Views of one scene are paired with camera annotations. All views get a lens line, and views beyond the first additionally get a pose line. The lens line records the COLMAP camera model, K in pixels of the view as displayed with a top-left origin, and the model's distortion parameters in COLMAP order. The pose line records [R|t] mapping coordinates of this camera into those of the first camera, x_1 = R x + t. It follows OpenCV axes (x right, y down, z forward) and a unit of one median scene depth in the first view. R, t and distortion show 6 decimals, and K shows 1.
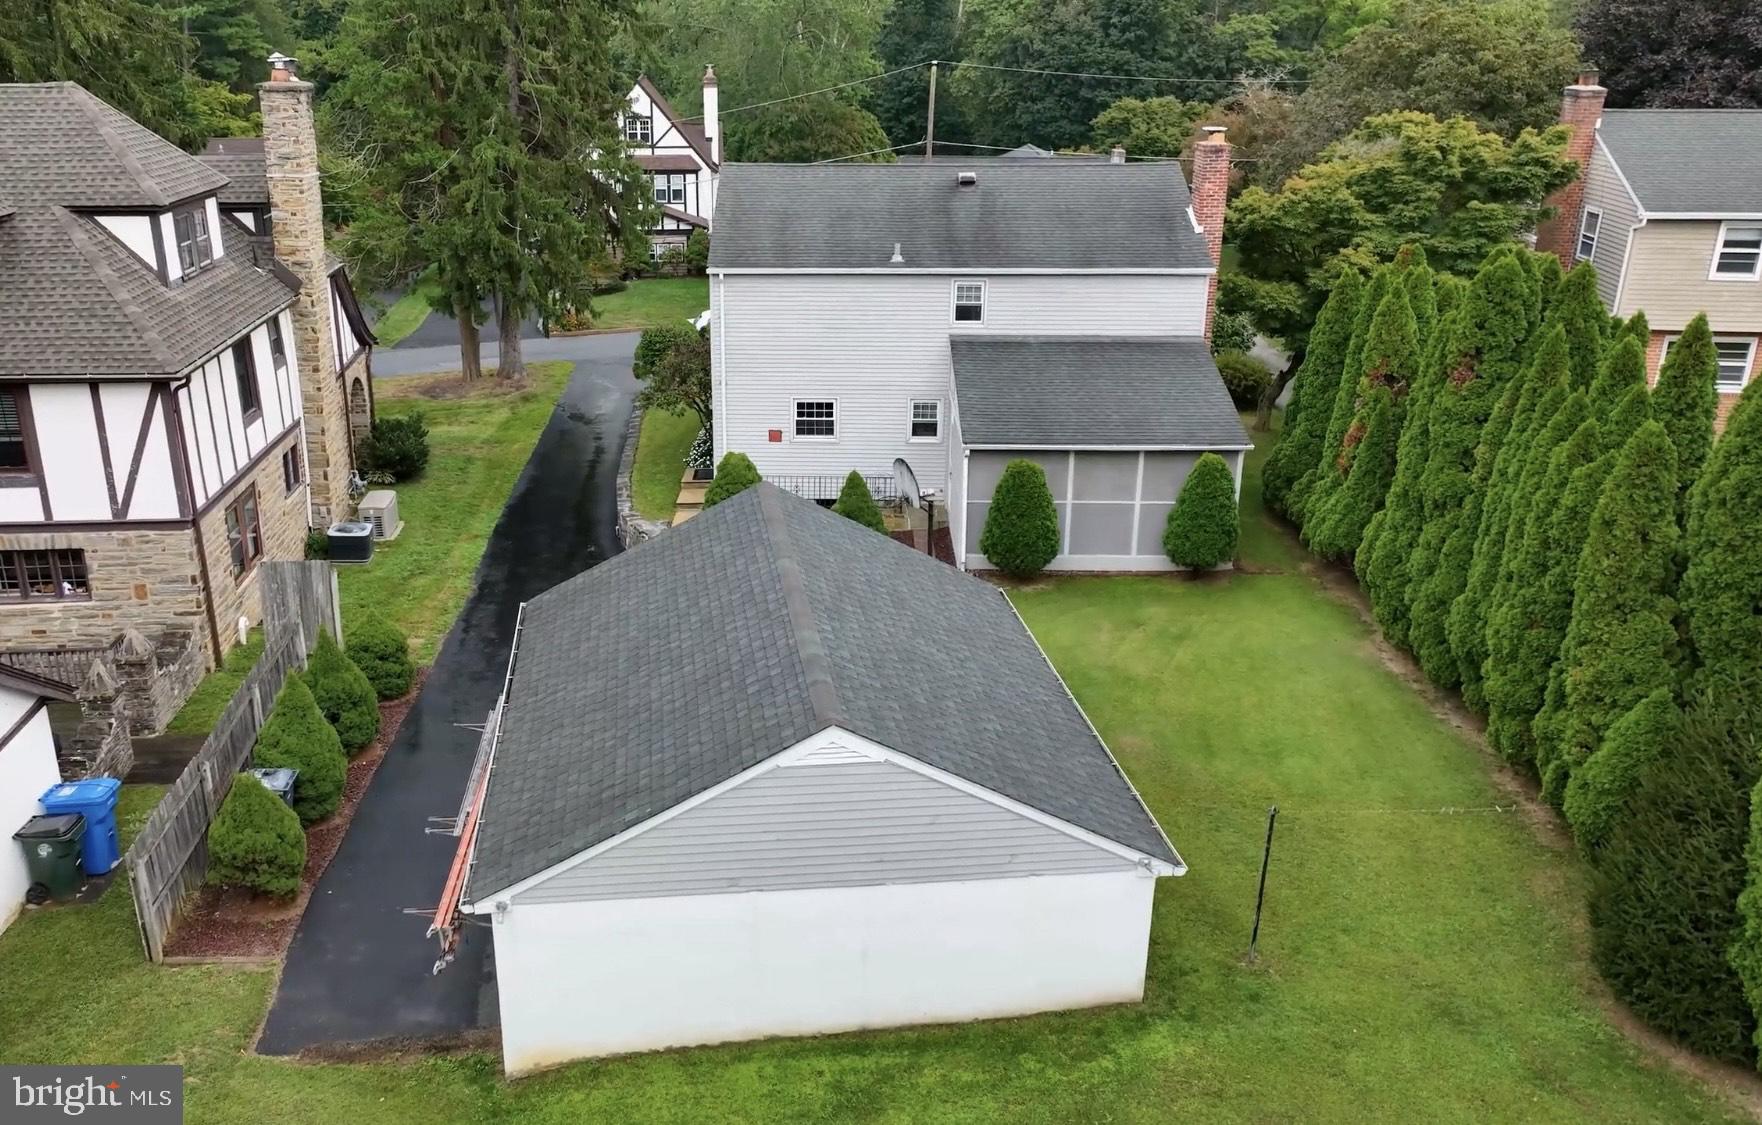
lens RADIAL K [[1402.3, 0, 824.2], [0, 1402.3, 569.9], [0, 0, 1]] dist [0.005975, 0.005132]
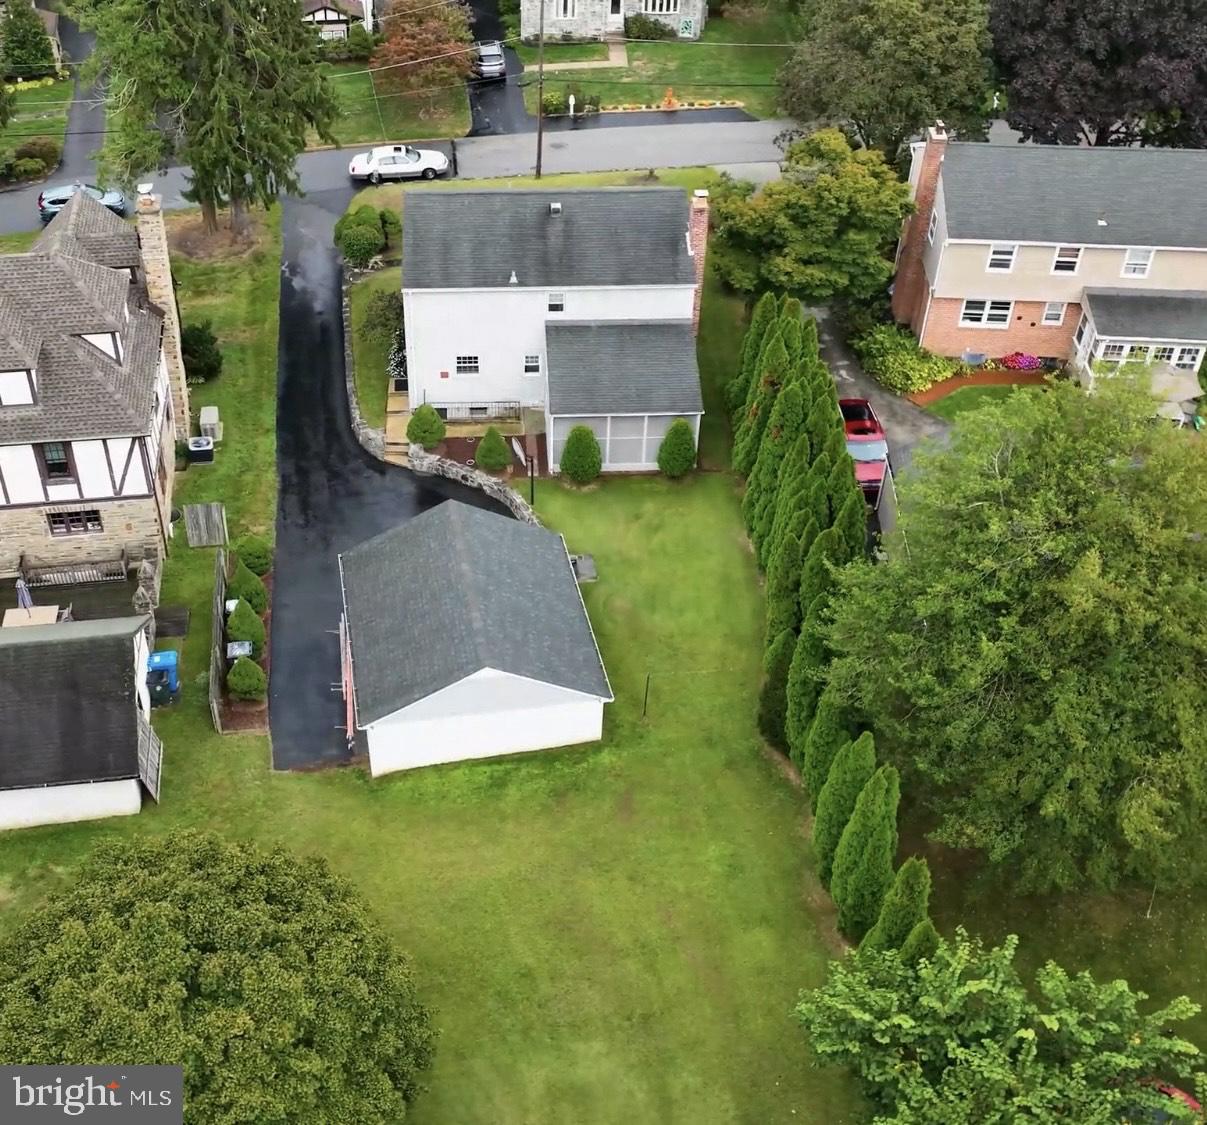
lens RADIAL K [[1355.9, 0, 603.5], [0, 1355.9, 562.5], [0, 0, 1]] dist [0.007790, 0.012070]
pose [[0.995090, -0.029219, 0.094563, -0.005799], [-0.001631, 0.950460, 0.310843, -0.459634], [-0.098961, -0.309471, 0.945745, -0.762532]]
